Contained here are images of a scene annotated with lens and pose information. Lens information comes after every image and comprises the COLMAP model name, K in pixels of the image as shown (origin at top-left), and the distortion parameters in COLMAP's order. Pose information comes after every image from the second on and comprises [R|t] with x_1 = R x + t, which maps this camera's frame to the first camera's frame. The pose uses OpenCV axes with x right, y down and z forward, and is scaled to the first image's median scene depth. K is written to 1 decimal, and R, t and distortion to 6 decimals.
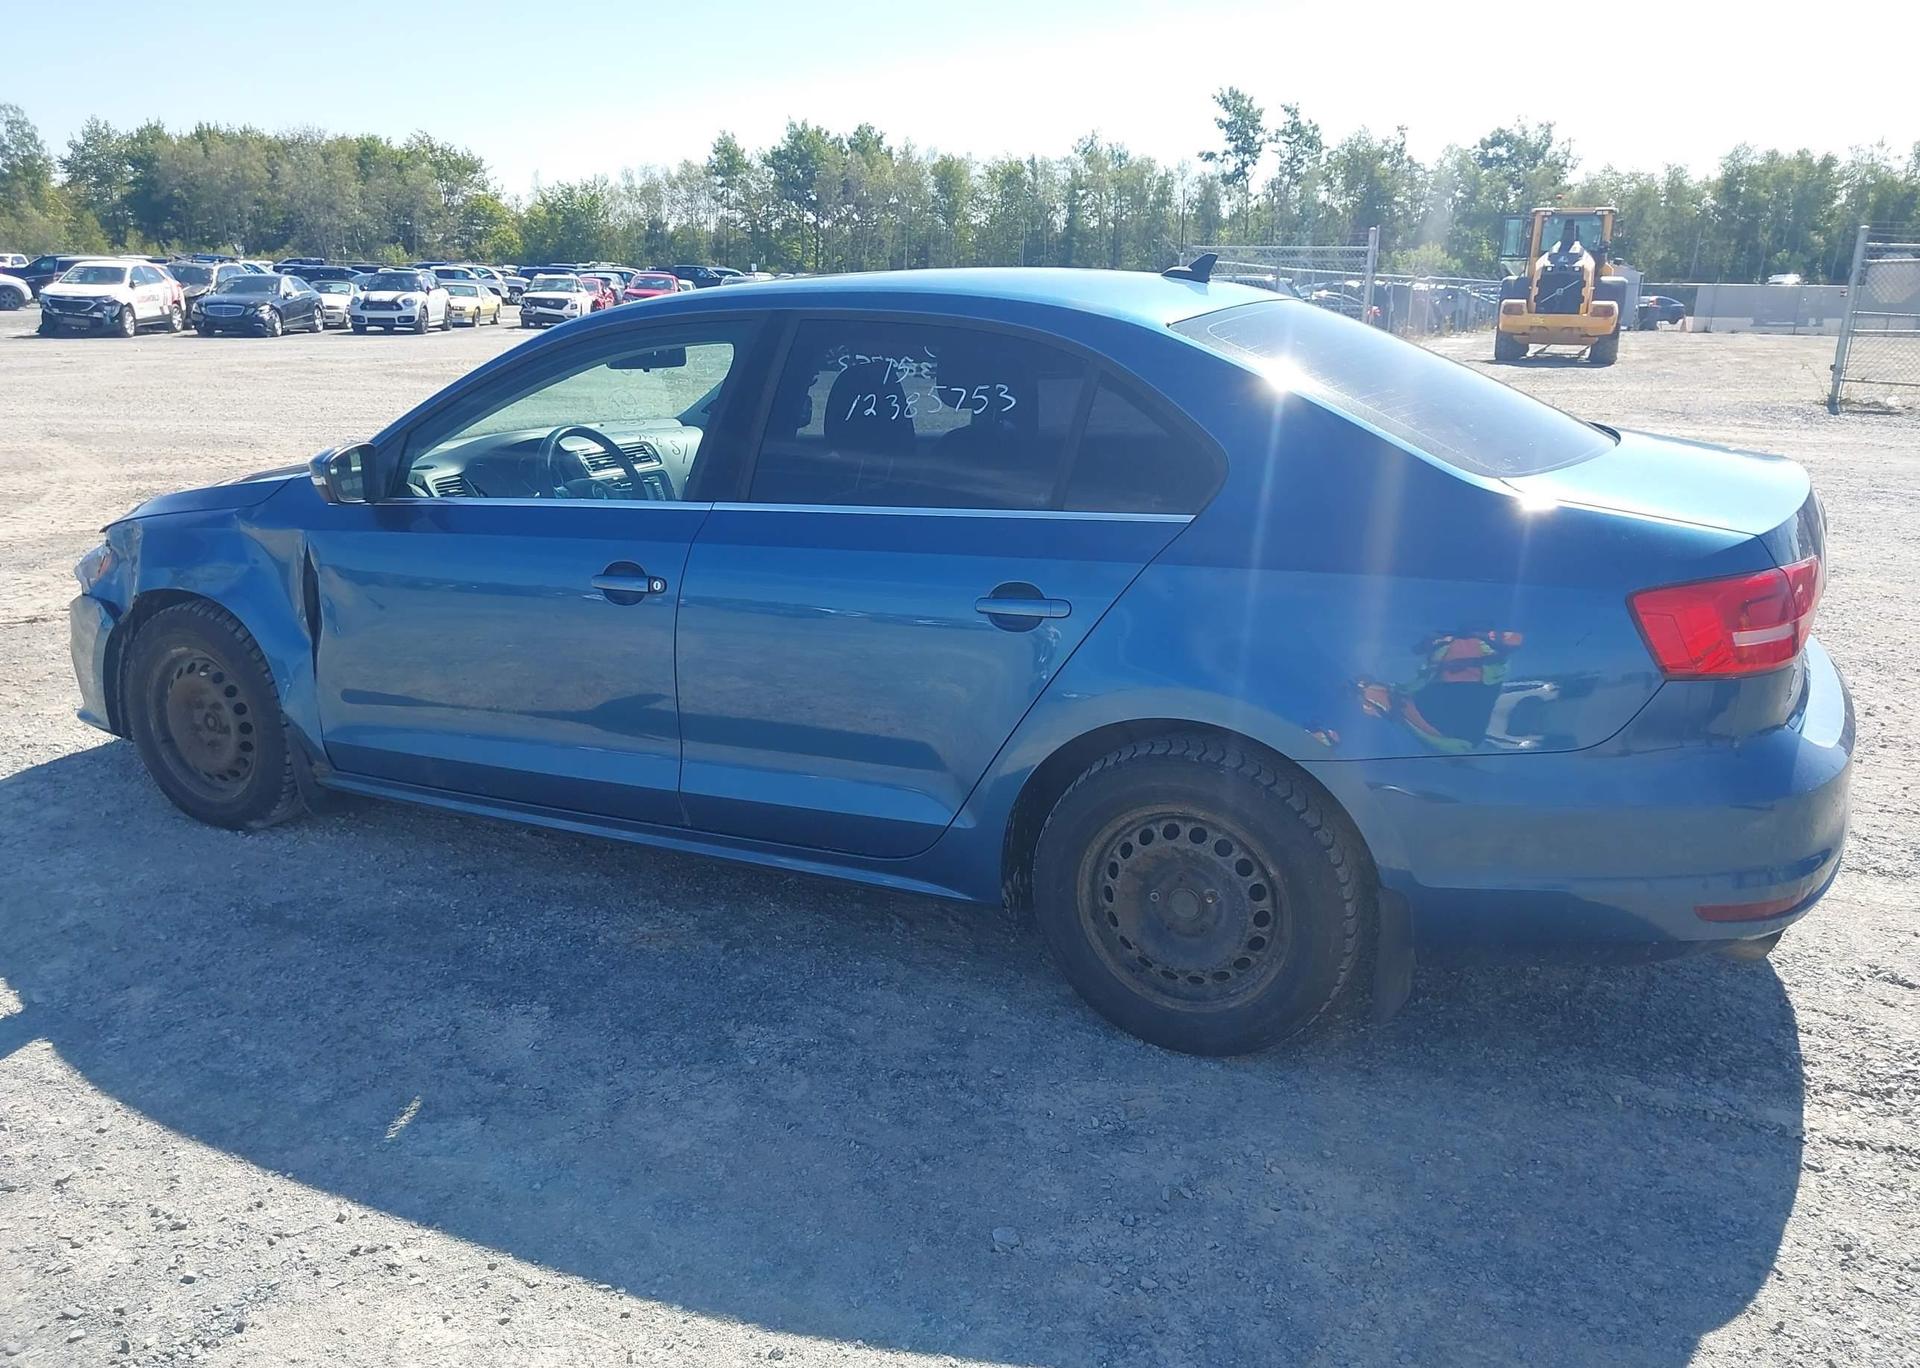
lens RADIAL K [[1552.0, 0, 943.2], [0, 1552.0, 688.8], [0, 0, 1]] dist [0.025537, -0.031294]
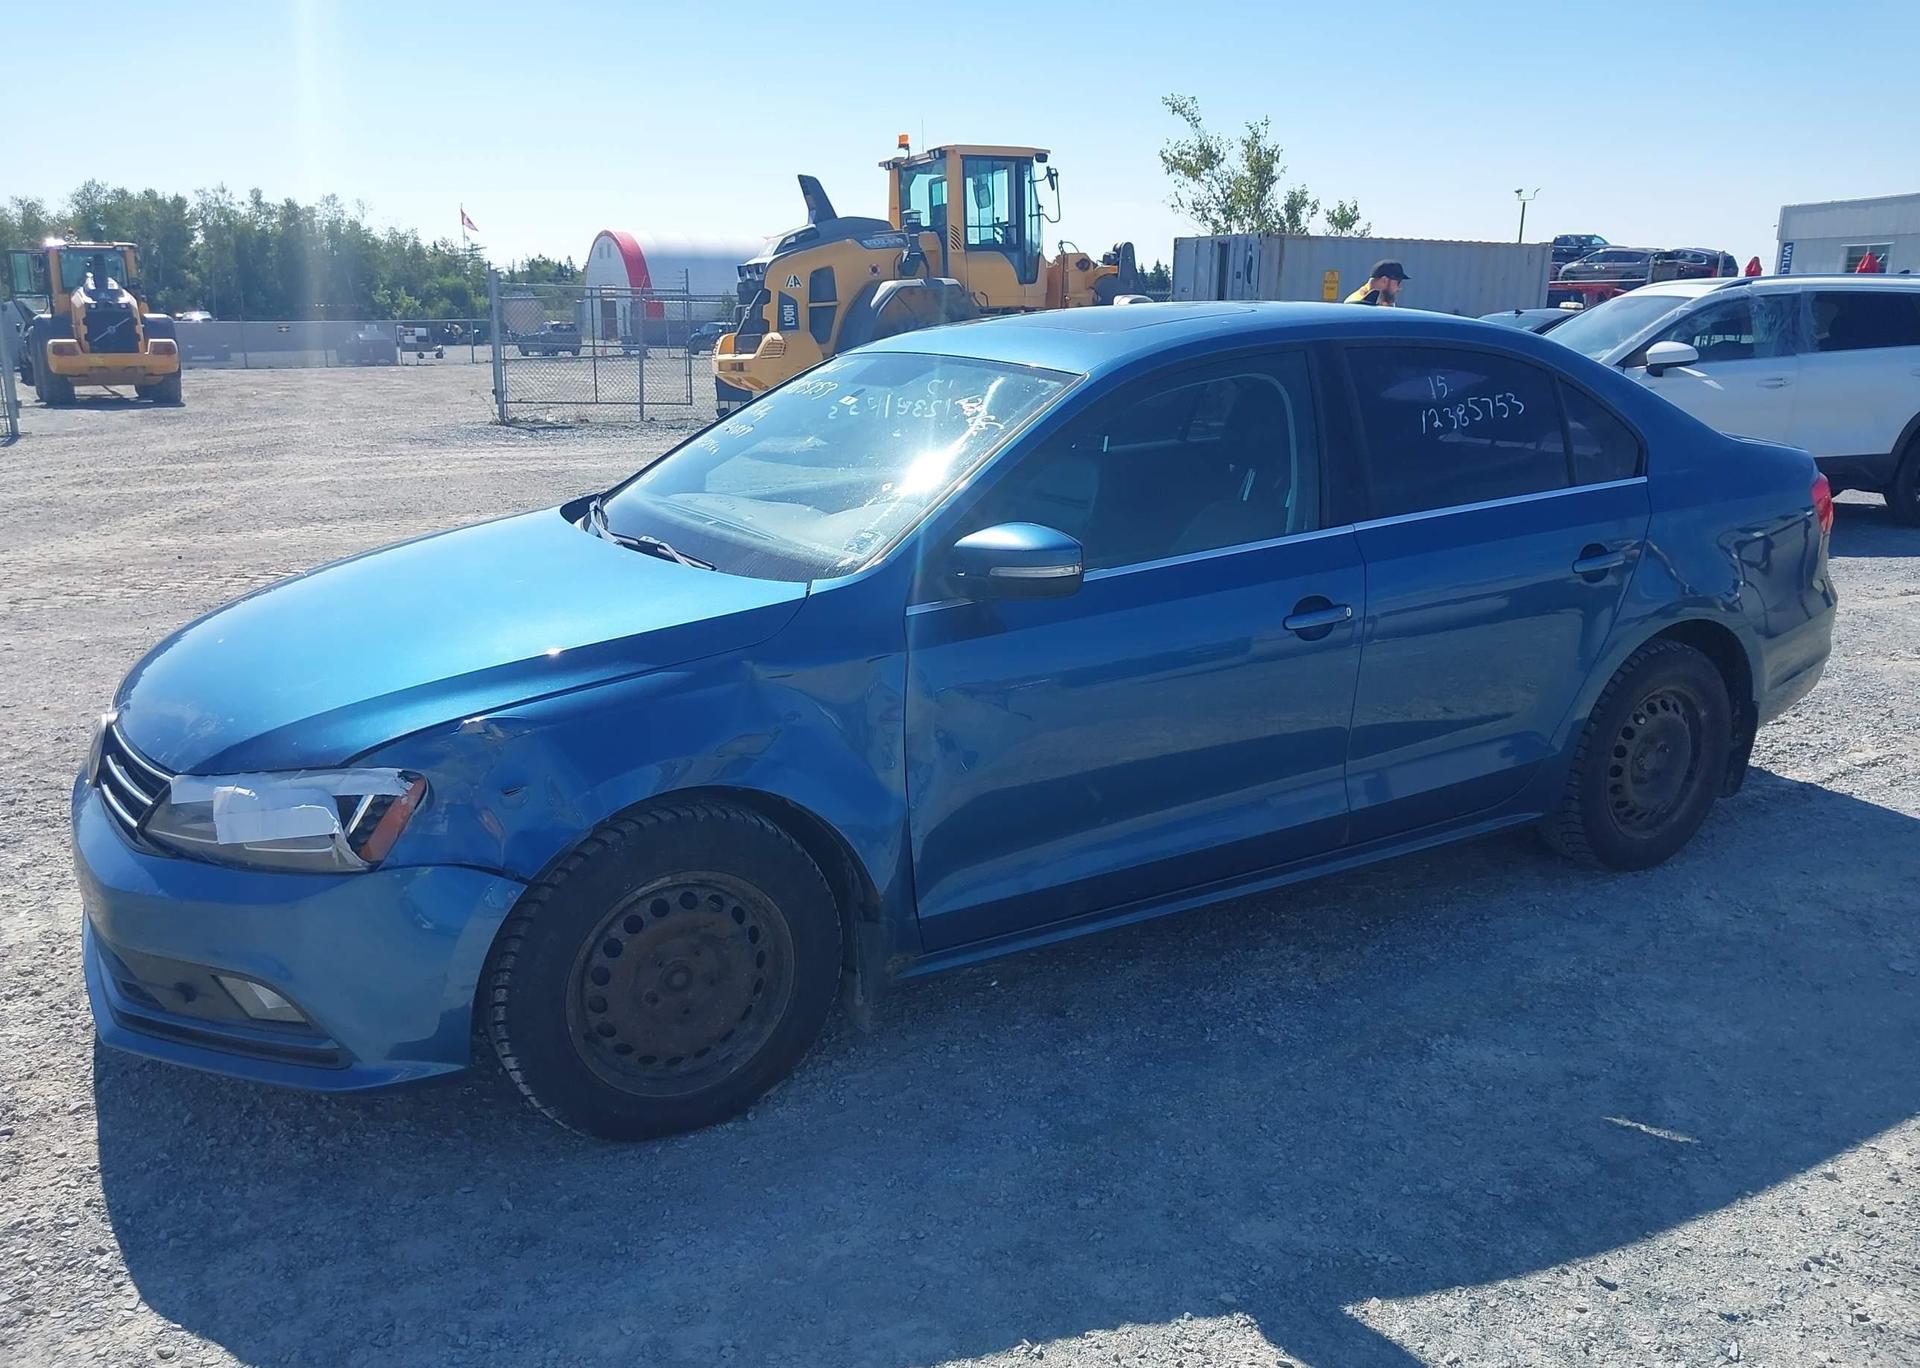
lens RADIAL K [[1552.0, 0, 948.2], [0, 1552.0, 681.2], [0, 0, 1]] dist [0.025537, -0.031294]
pose [[0.546305, -0.201652, 0.812950, -0.138434], [0.223552, 0.970481, 0.090499, -0.020554], [-0.807202, 0.132296, 0.575259, 0.075671]]
